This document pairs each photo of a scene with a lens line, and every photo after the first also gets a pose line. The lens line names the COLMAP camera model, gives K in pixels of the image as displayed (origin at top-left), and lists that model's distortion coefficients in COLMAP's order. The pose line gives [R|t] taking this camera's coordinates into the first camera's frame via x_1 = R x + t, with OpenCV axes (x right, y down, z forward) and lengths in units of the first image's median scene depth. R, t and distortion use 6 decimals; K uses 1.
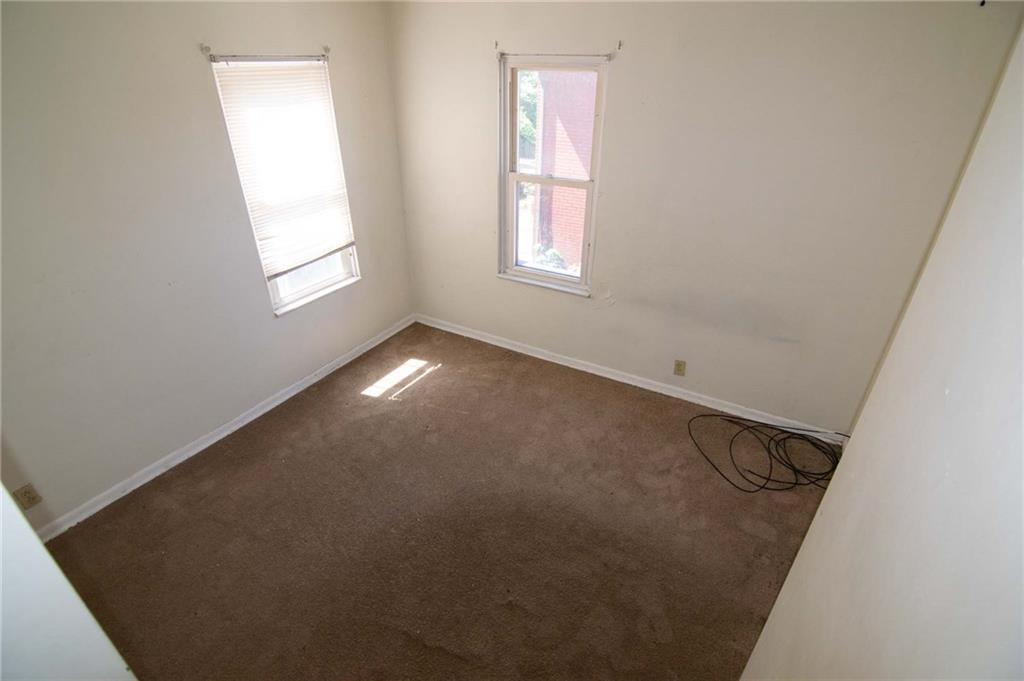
lens RADIAL K [[495.9, 0, 513.3], [0, 495.9, 344.9], [0, 0, 1]] dist [-0.016819, -0.007627]
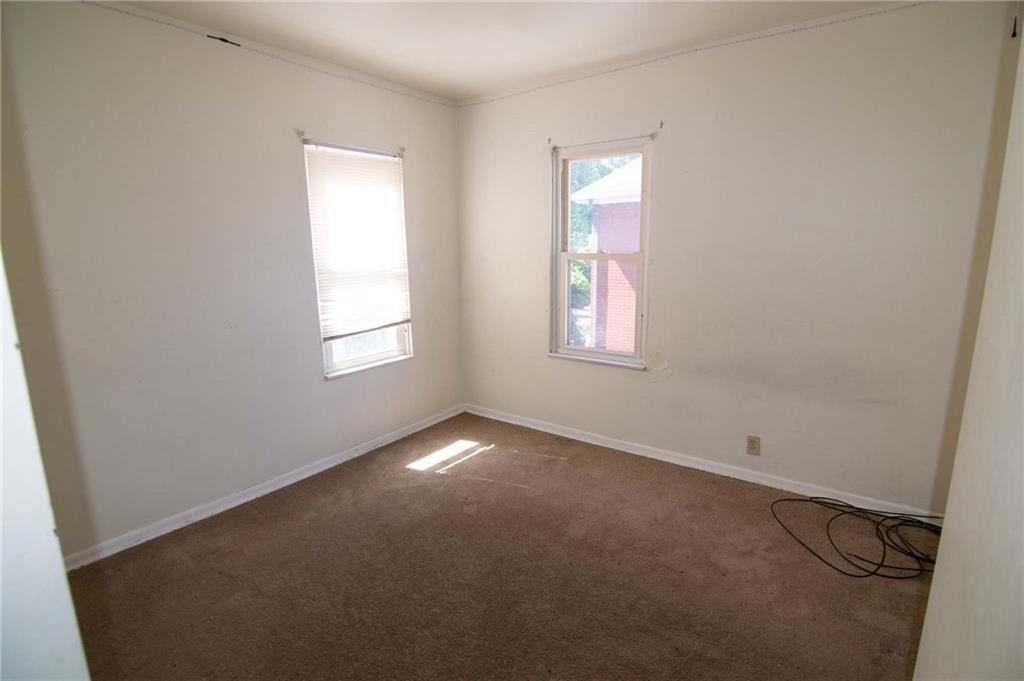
lens RADIAL K [[495.9, 0, 513.3], [0, 495.9, 337.7], [0, 0, 1]] dist [-0.016819, -0.007627]
pose [[0.993232, 0.001583, -0.116138, 0.015463], [-0.038510, 0.947836, -0.316424, 0.177366], [0.109579, 0.318755, 0.941482, 0.073371]]
